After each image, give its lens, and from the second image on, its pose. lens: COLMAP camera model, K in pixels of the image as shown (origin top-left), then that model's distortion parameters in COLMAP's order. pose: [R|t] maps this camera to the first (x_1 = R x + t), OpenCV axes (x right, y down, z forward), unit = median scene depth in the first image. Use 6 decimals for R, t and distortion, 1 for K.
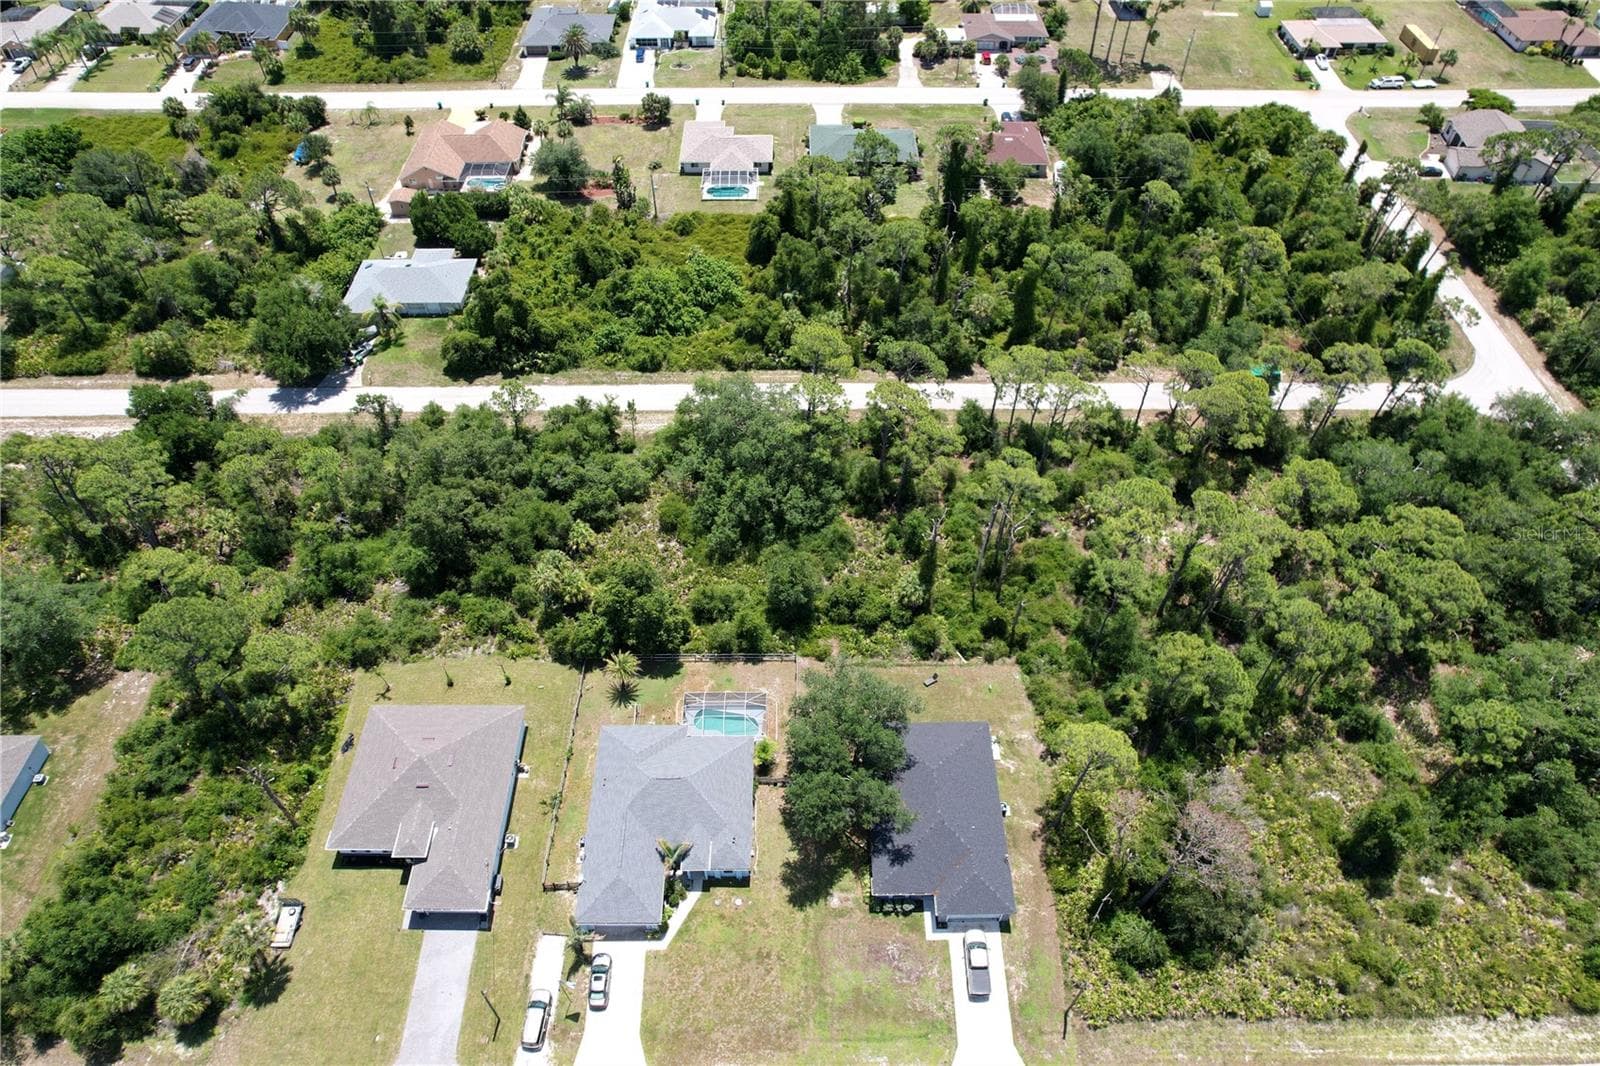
lens RADIAL K [[1043.4, 0, 806.0], [0, 1043.4, 535.8], [0, 0, 1]] dist [-0.068460, 0.044278]
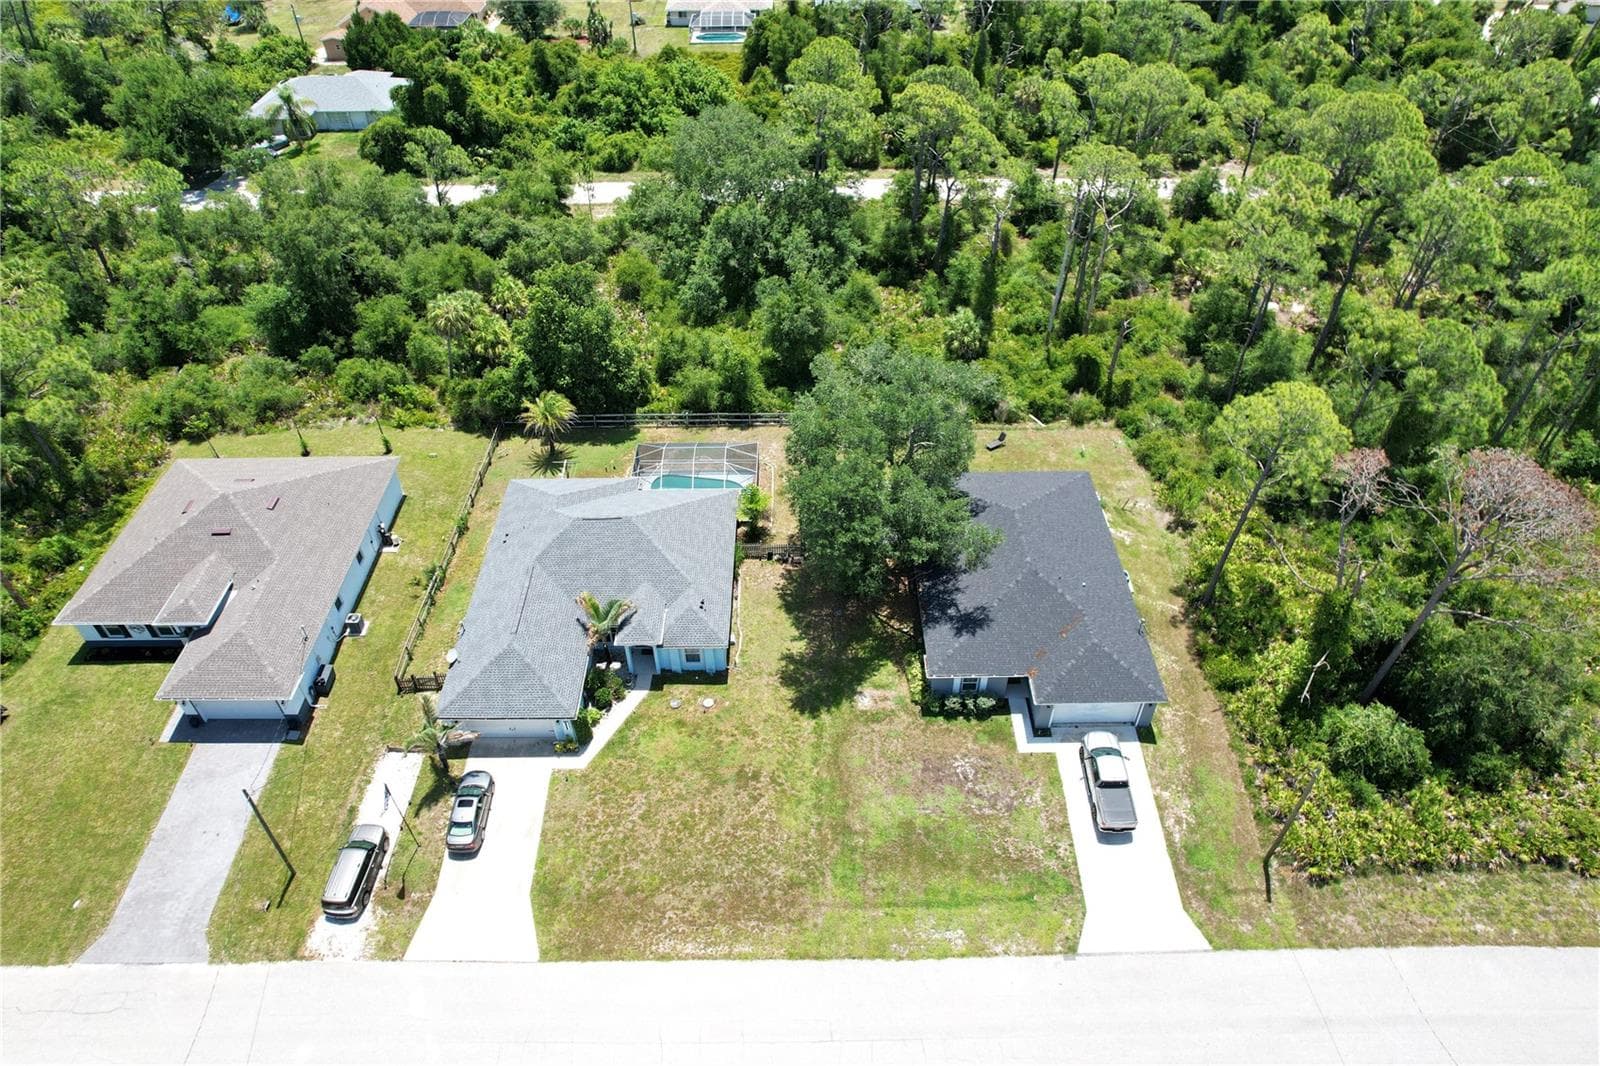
lens RADIAL K [[1033.9, 0, 805.4], [0, 1033.9, 541.5], [0, 0, 1]] dist [-0.073240, 0.065717]
pose [[0.999966, -0.005143, -0.006408, -0.003078], [0.004402, 0.993839, -0.110742, 0.322678], [0.006938, 0.110710, 0.993829, 0.376095]]
